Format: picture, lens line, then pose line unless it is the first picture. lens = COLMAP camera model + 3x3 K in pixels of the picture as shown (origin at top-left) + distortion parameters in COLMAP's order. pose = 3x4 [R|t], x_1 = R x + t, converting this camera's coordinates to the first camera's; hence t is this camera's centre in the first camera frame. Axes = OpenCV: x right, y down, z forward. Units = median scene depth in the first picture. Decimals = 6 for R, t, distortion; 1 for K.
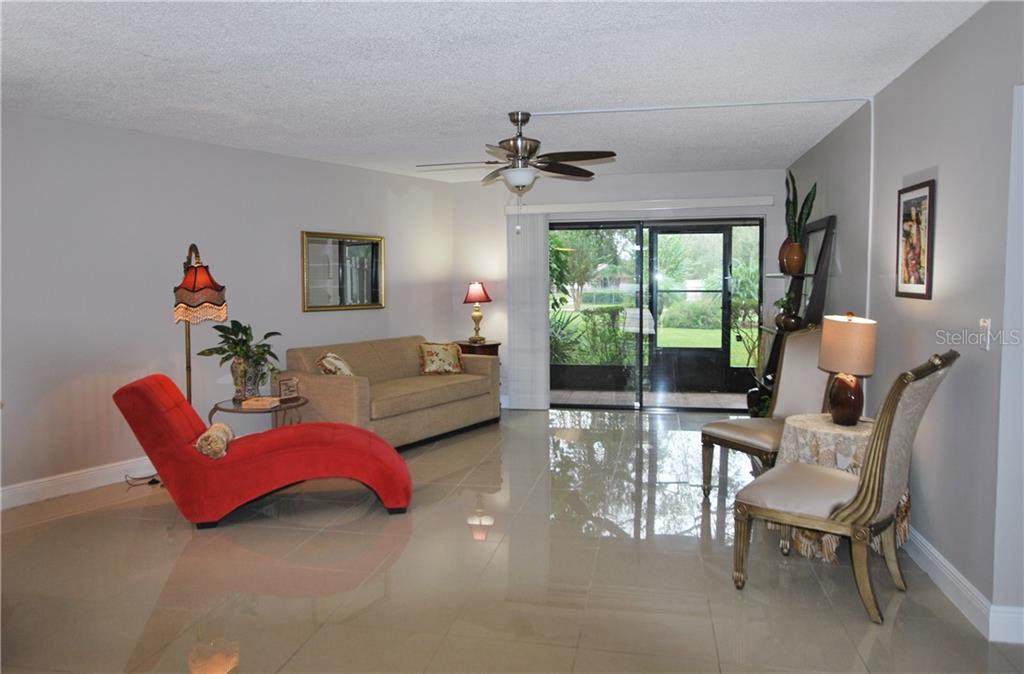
lens RADIAL K [[720.2, 0, 510.6], [0, 720.2, 332.3], [0, 0, 1]] dist [-0.004673, 0.002977]
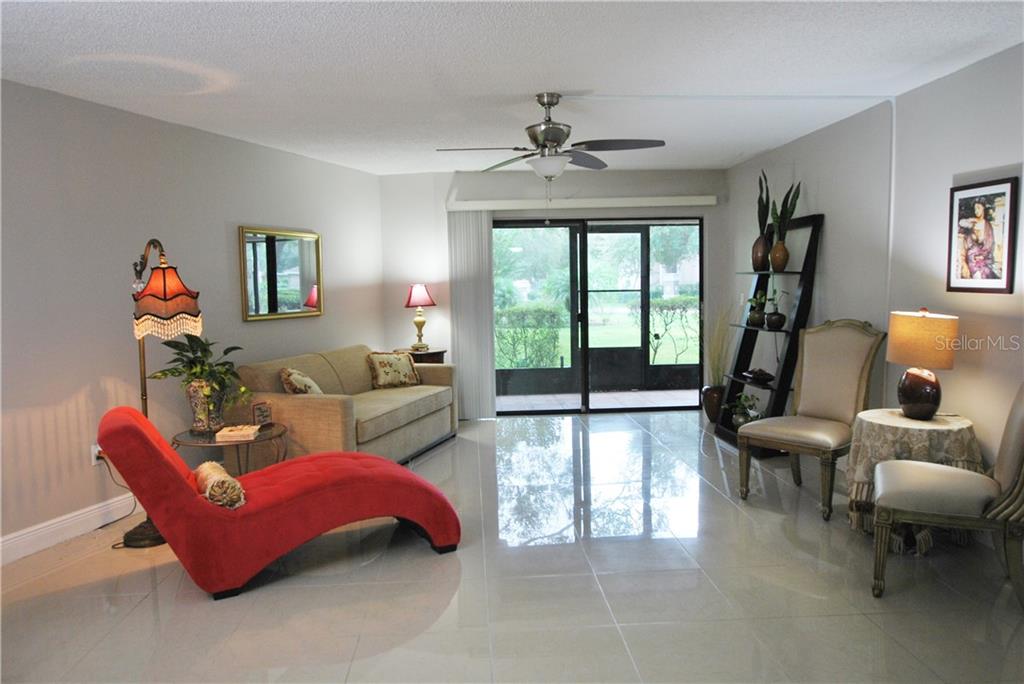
lens RADIAL K [[714.0, 0, 513.3], [0, 714.0, 350.0], [0, 0, 1]] dist [-0.007273, -0.002772]
pose [[0.966750, -0.035816, 0.253203, -0.228697], [0.030249, 0.999208, 0.025847, -0.008161], [-0.253928, -0.017328, 0.967068, 0.122663]]
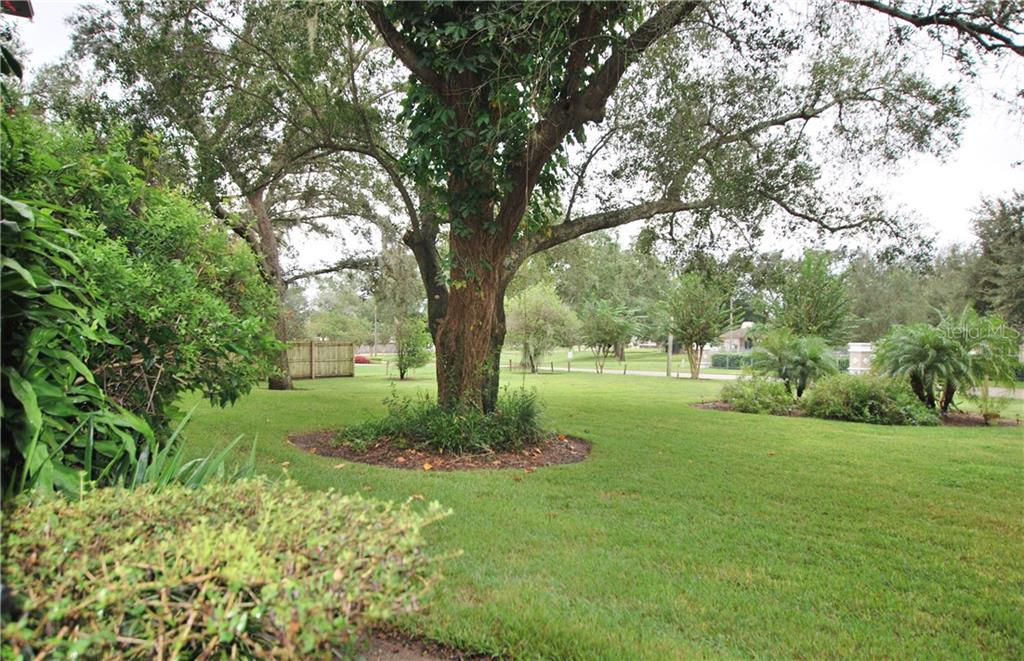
lens RADIAL K [[747.3, 0, 486.7], [0, 747.3, 358.9], [0, 0, 1]] dist [0.001632, 0.005747]
pose [[0.976488, 0.032751, -0.213071, 0.453493], [-0.041659, 0.998430, -0.037449, -0.117298], [0.211510, 0.045445, 0.976319, 1.713099]]
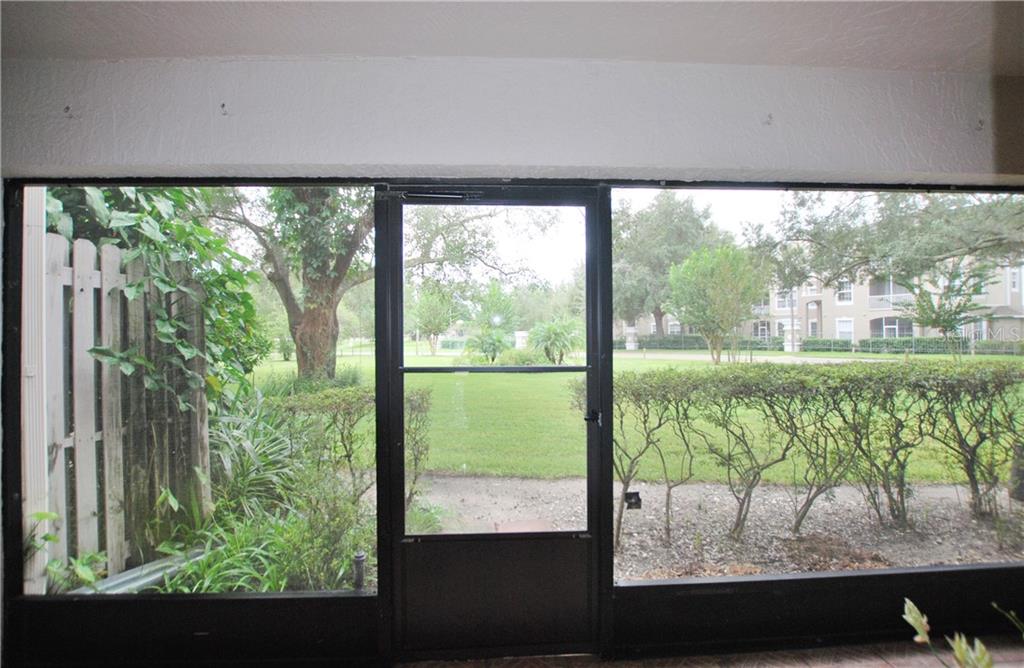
lens RADIAL K [[475.2, 0, 517.4], [0, 475.2, 333.6], [0, 0, 1]] dist [-0.022982, -0.000966]
pose [[0.971116, -0.001829, 0.238600, 0.347974], [0.018093, 0.997656, -0.065990, -0.099898], [-0.237920, 0.068401, 0.968873, 1.316135]]
